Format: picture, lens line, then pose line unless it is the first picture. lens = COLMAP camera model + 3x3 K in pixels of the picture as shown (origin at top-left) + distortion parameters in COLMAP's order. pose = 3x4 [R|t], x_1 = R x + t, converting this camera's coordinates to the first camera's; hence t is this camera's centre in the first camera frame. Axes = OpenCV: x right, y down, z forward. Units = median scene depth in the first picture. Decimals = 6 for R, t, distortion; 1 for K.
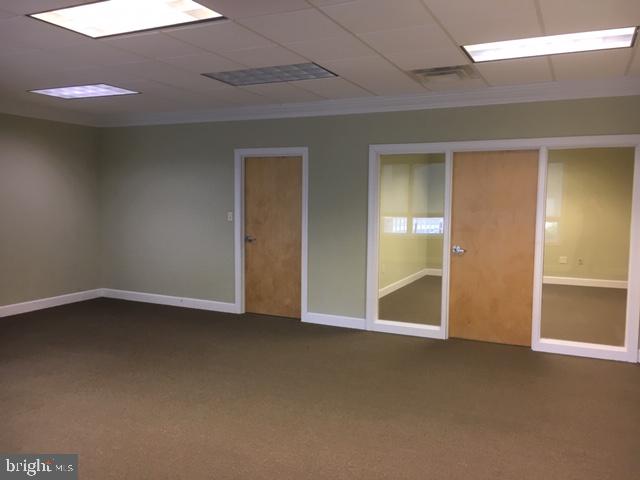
lens RADIAL K [[547.8, 0, 320.0], [0, 547.8, 240.0], [0, 0, 1]] dist [0.059728, -0.070447]
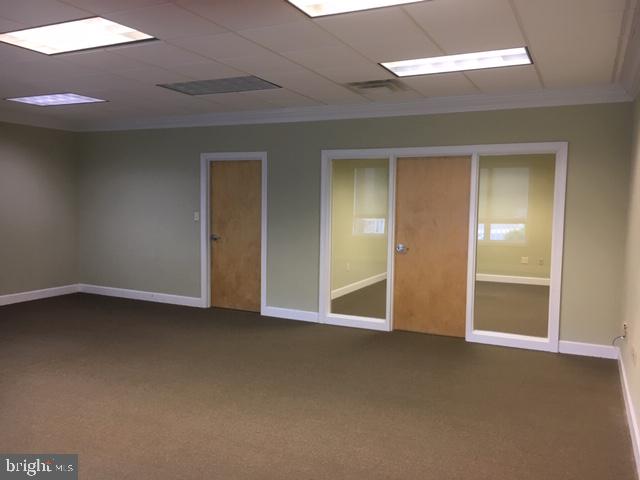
lens RADIAL K [[545.0, 0, 320.5], [0, 545.0, 235.1], [0, 0, 1]] dist [0.071647, -0.093859]
pose [[0.999964, 0.005934, -0.006020, 0.099815], [-0.006020, 0.999879, -0.014337, 0.009131], [0.005935, 0.014372, 0.999879, -0.072311]]
